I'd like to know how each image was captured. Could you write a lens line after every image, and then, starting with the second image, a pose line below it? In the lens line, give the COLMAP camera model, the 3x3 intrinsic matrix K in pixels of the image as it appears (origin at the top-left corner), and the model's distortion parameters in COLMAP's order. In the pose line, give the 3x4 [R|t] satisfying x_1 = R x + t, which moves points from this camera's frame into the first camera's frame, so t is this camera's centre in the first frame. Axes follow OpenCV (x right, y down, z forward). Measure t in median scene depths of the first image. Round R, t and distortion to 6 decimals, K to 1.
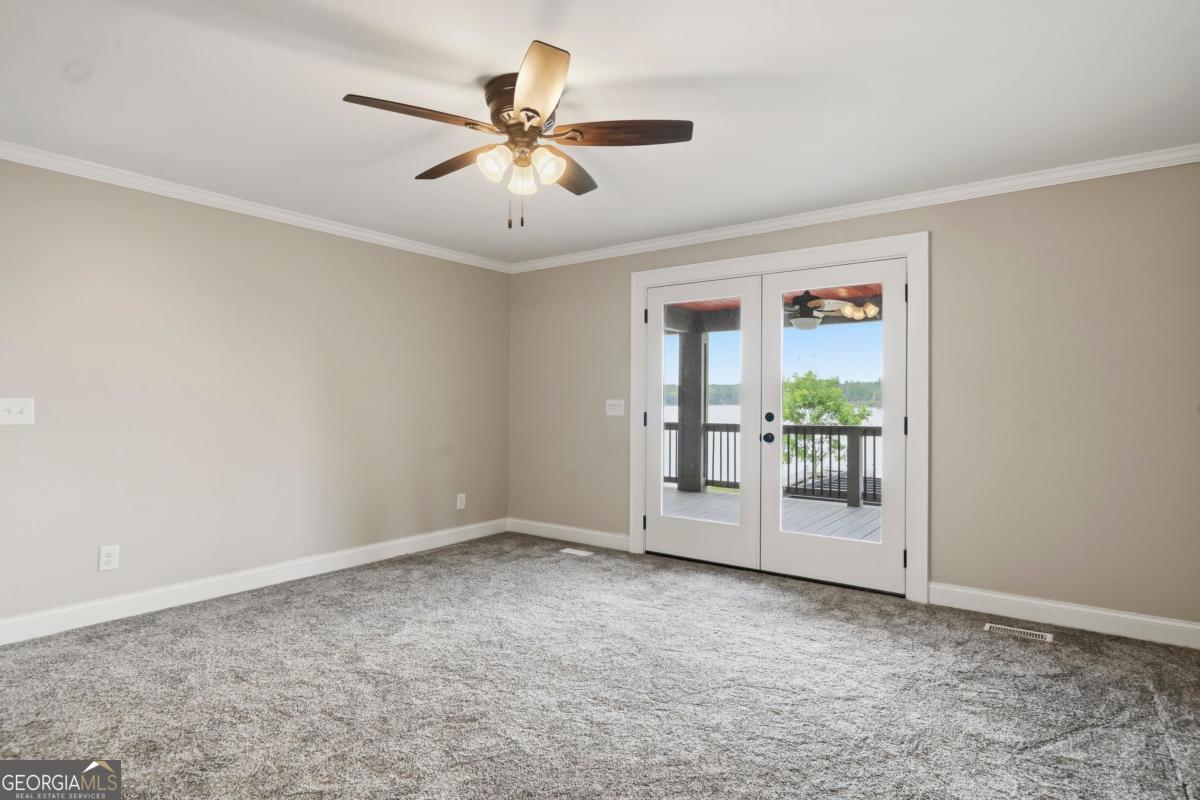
lens RADIAL K [[643.7, 0, 604.7], [0, 643.7, 405.3], [0, 0, 1]] dist [-0.002408, -0.000413]
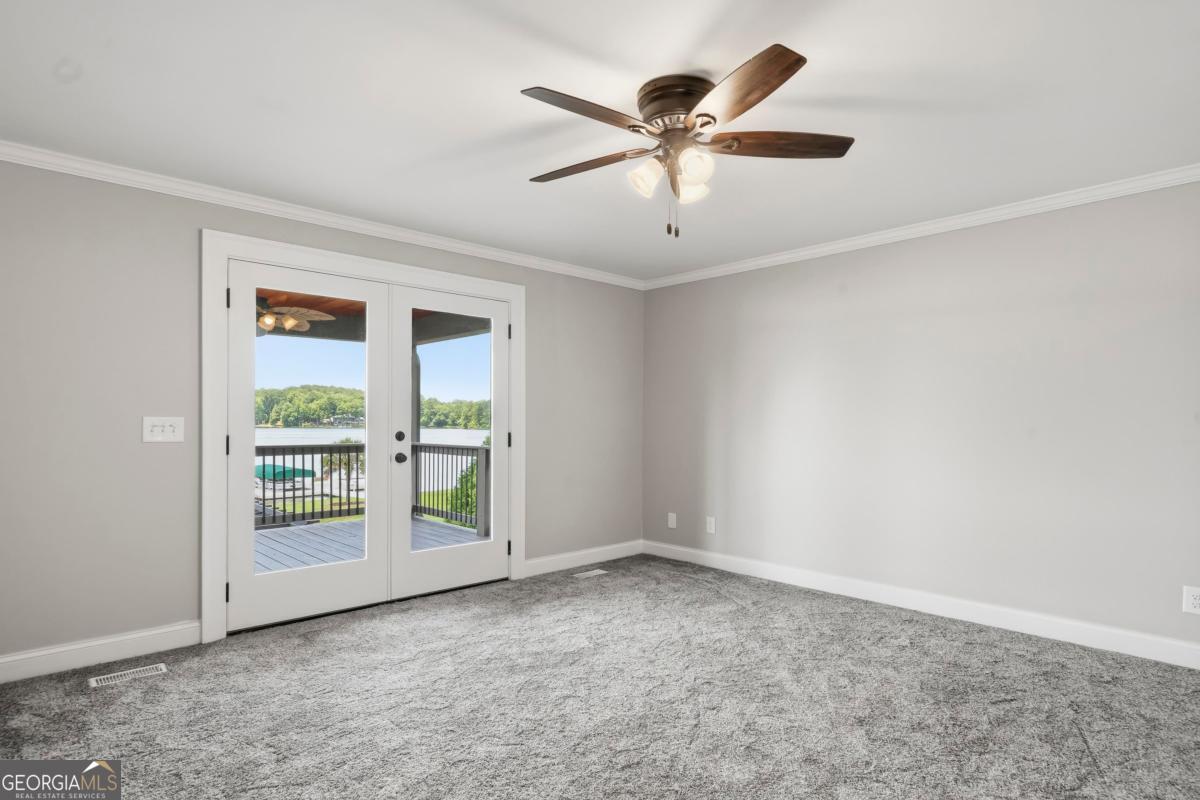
lens RADIAL K [[643.7, 0, 604.7], [0, 643.7, 405.3], [0, 0, 1]] dist [-0.002408, -0.000413]
pose [[0.171563, 0.020918, 0.984951, -0.634222], [0.002305, 0.999763, -0.021634, -0.005914], [-0.985170, 0.005982, 0.171474, 0.537178]]
